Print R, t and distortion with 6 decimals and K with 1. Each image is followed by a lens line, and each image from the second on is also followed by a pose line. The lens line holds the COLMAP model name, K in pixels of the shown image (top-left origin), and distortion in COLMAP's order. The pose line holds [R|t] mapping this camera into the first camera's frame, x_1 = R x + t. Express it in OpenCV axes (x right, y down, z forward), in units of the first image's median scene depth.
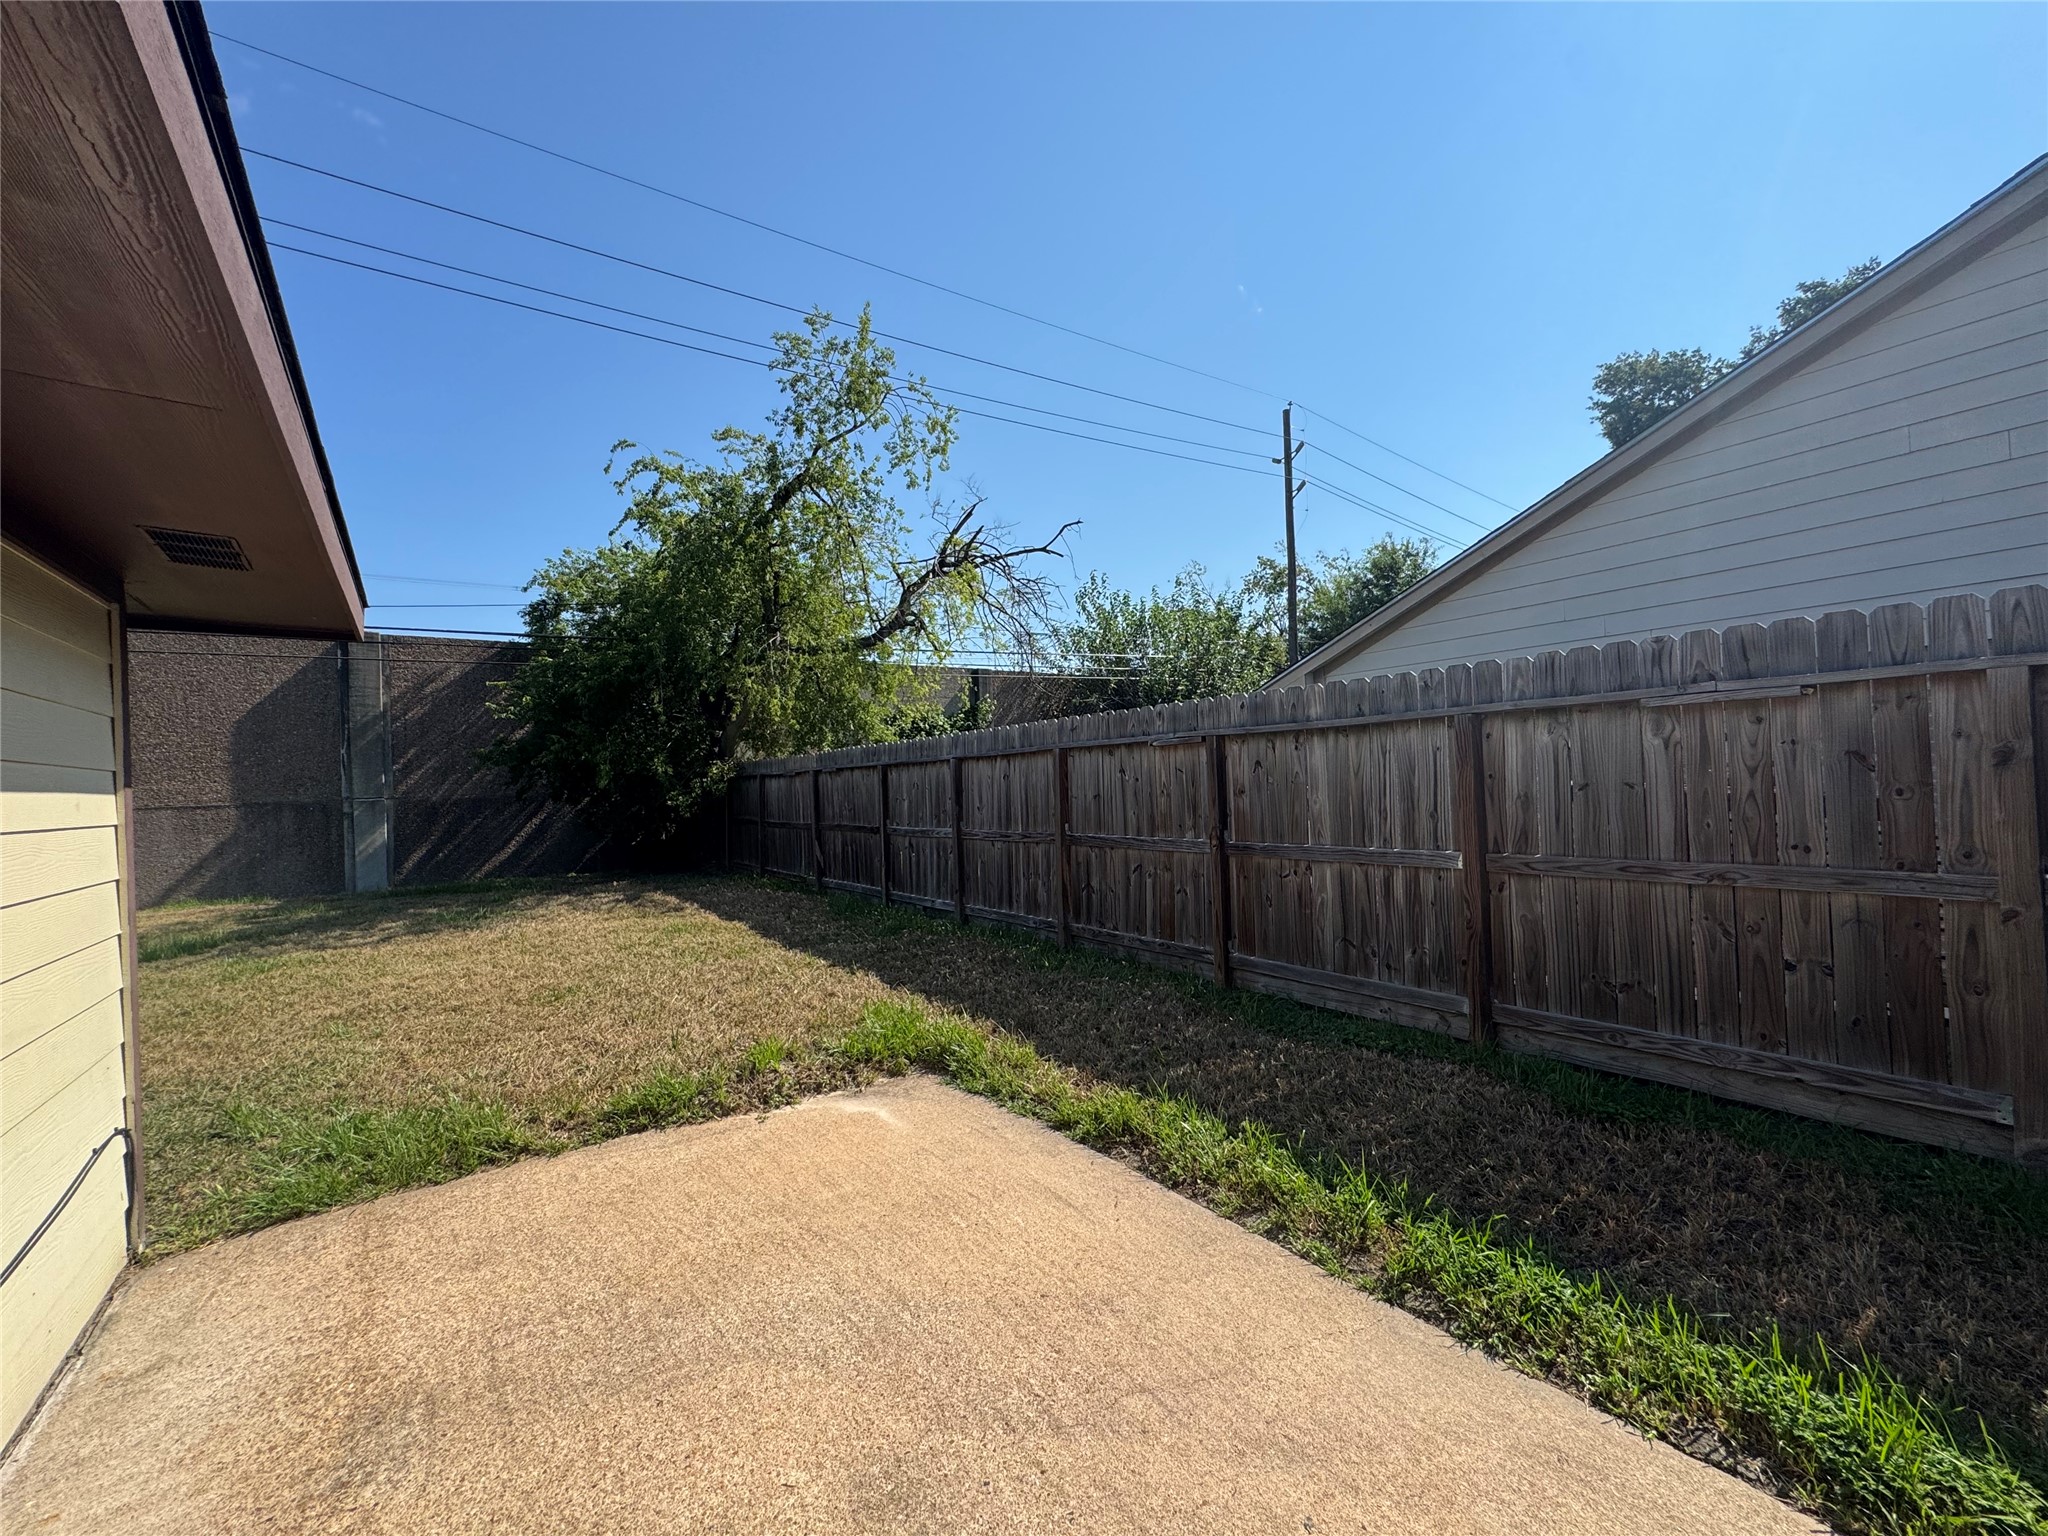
lens RADIAL K [[825.1, 0, 1017.9], [0, 825.1, 767.7], [0, 0, 1]] dist [0.000653, -0.000573]
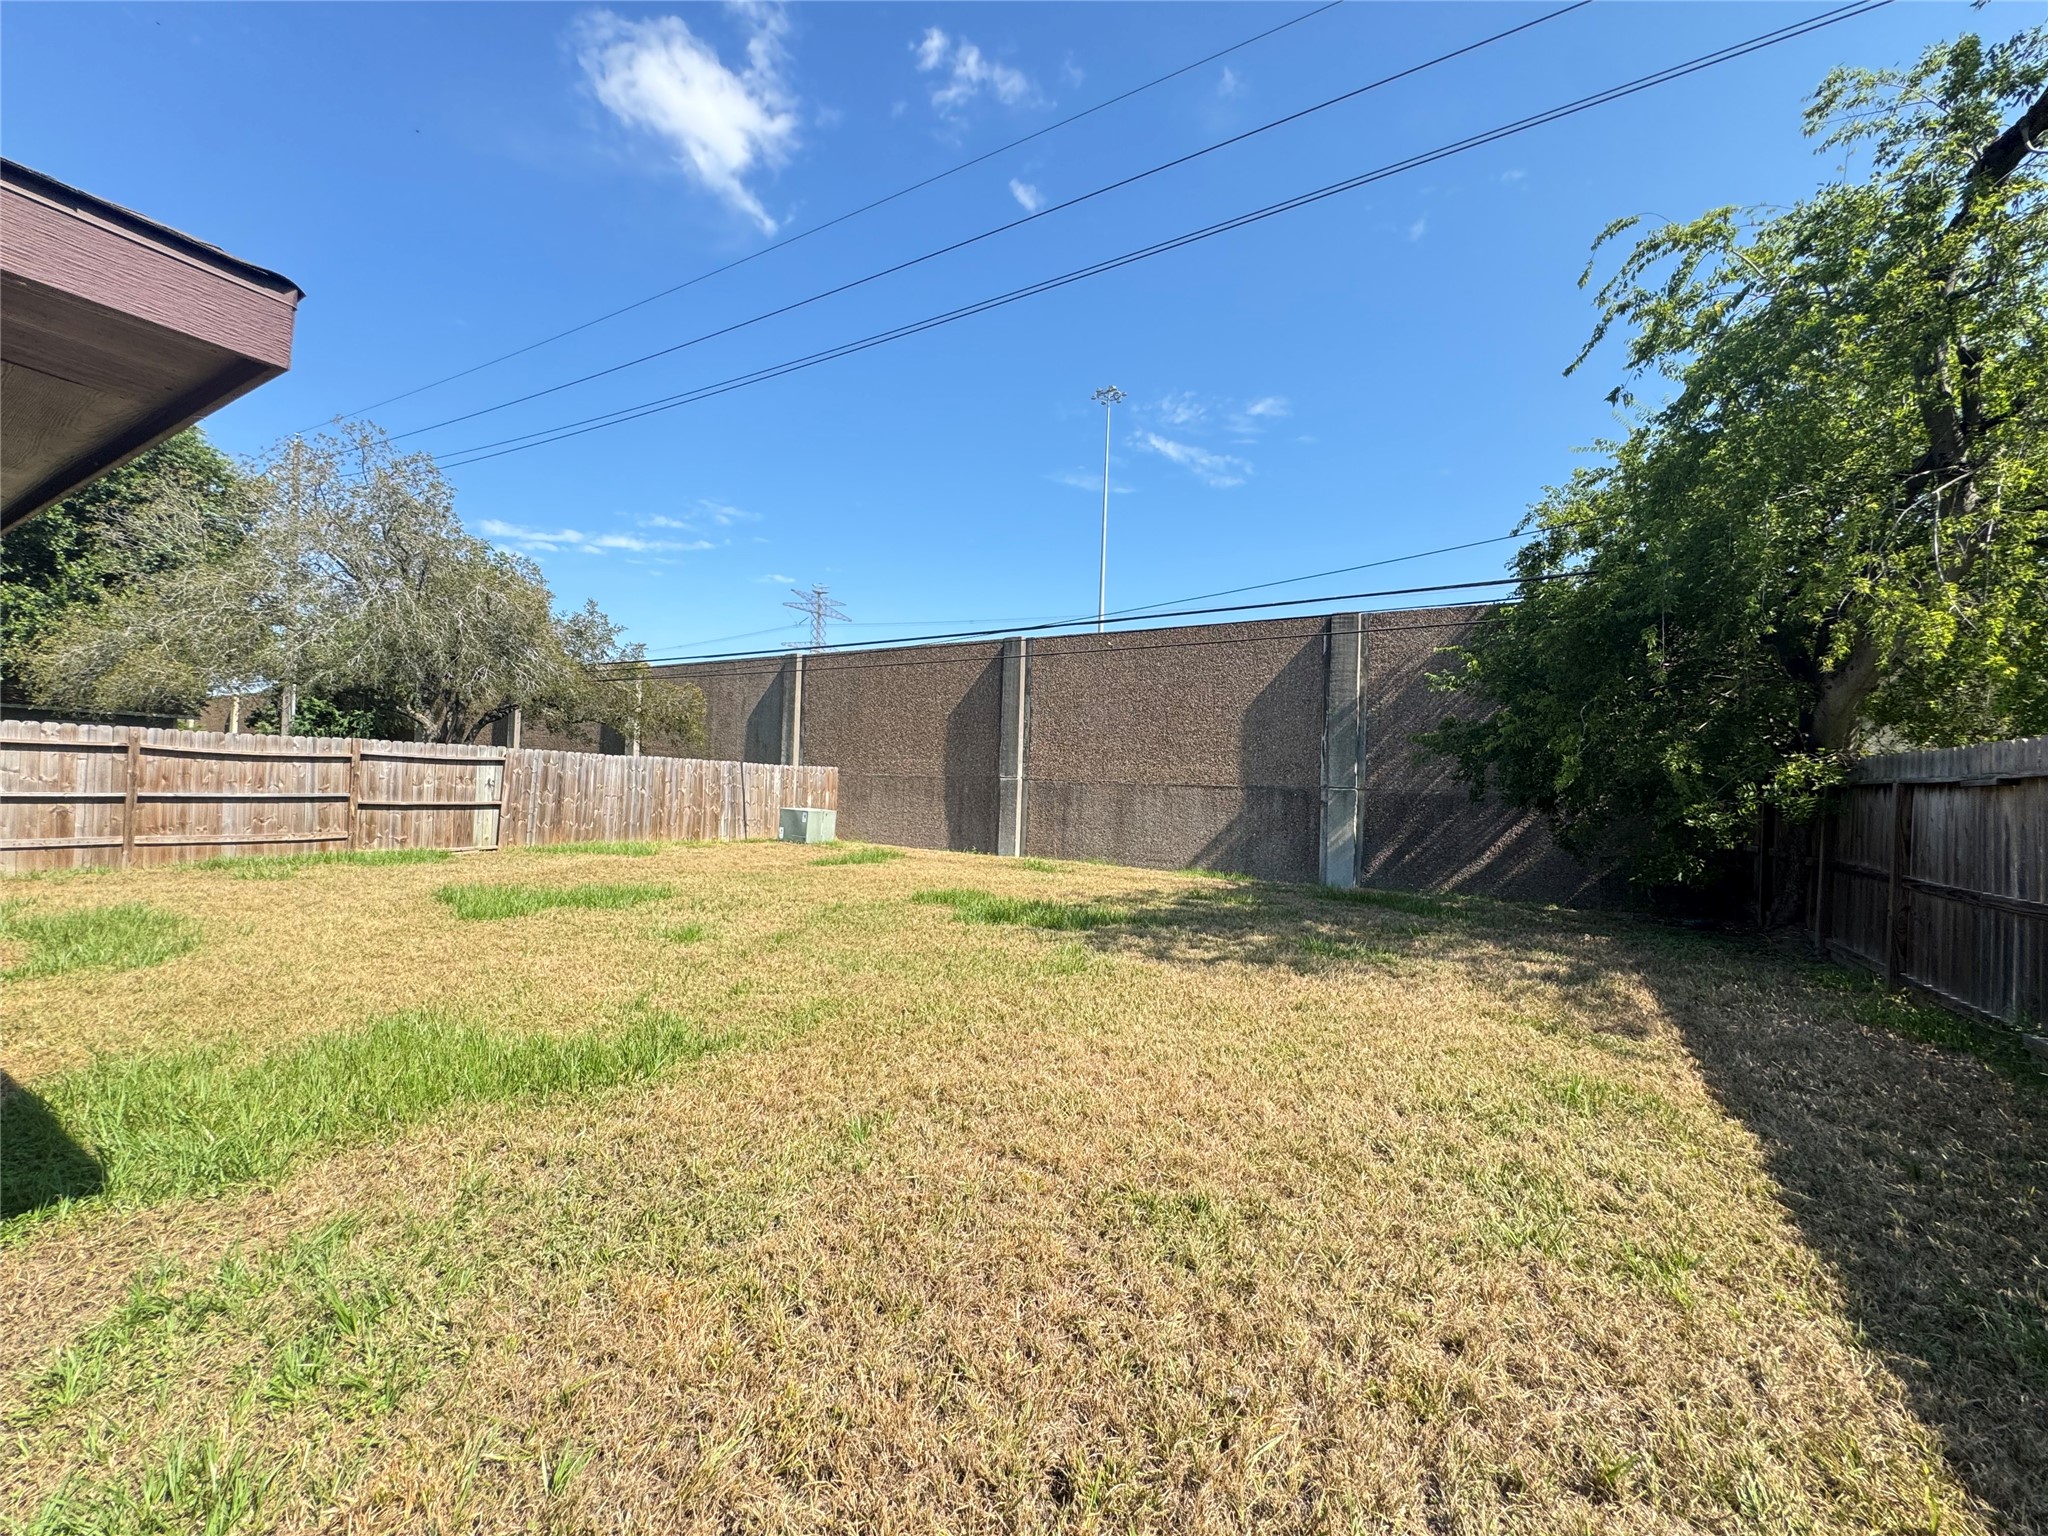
lens RADIAL K [[825.1, 0, 1032.5], [0, 825.1, 767.0], [0, 0, 1]] dist [0.000653, -0.000573]
pose [[0.404030, 0.032149, -0.914181, -0.068567], [-0.033820, 0.999224, 0.020192, 0.006249], [0.914120, 0.022760, 0.404804, 0.311250]]
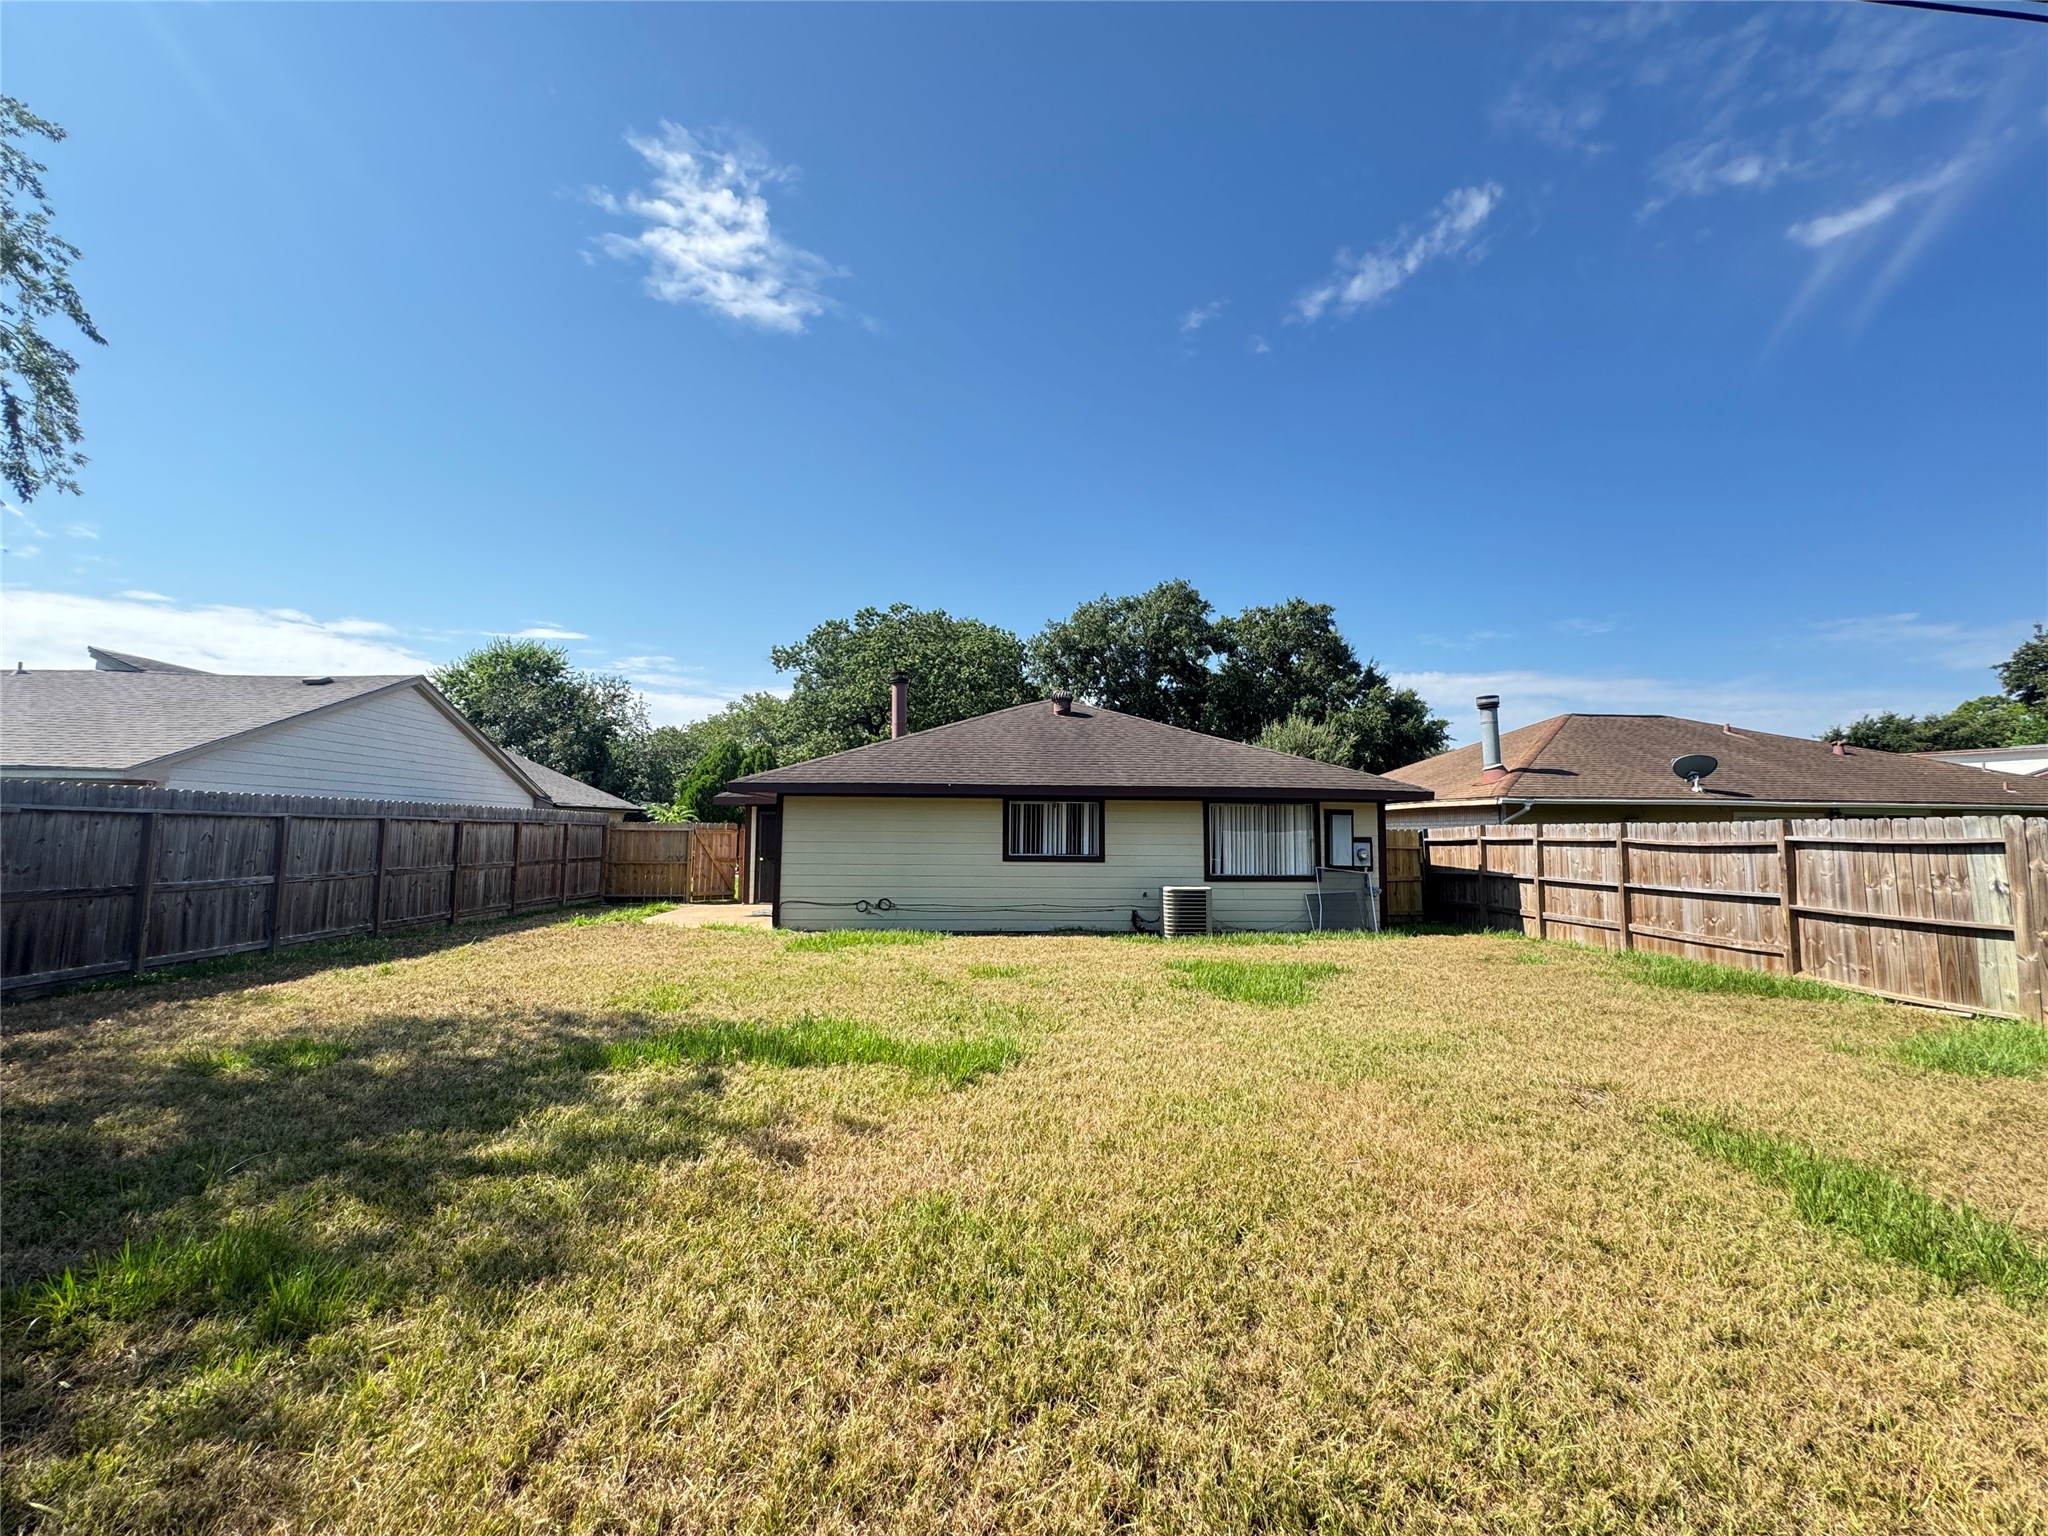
lens RADIAL K [[825.1, 0, 1031.0], [0, 825.1, 764.2], [0, 0, 1]] dist [0.000653, -0.000573]
pose [[-0.850669, 0.074329, 0.520421, -0.931751], [0.013773, 0.992765, -0.119279, 0.041316], [-0.525522, -0.094299, -0.845538, 0.836343]]
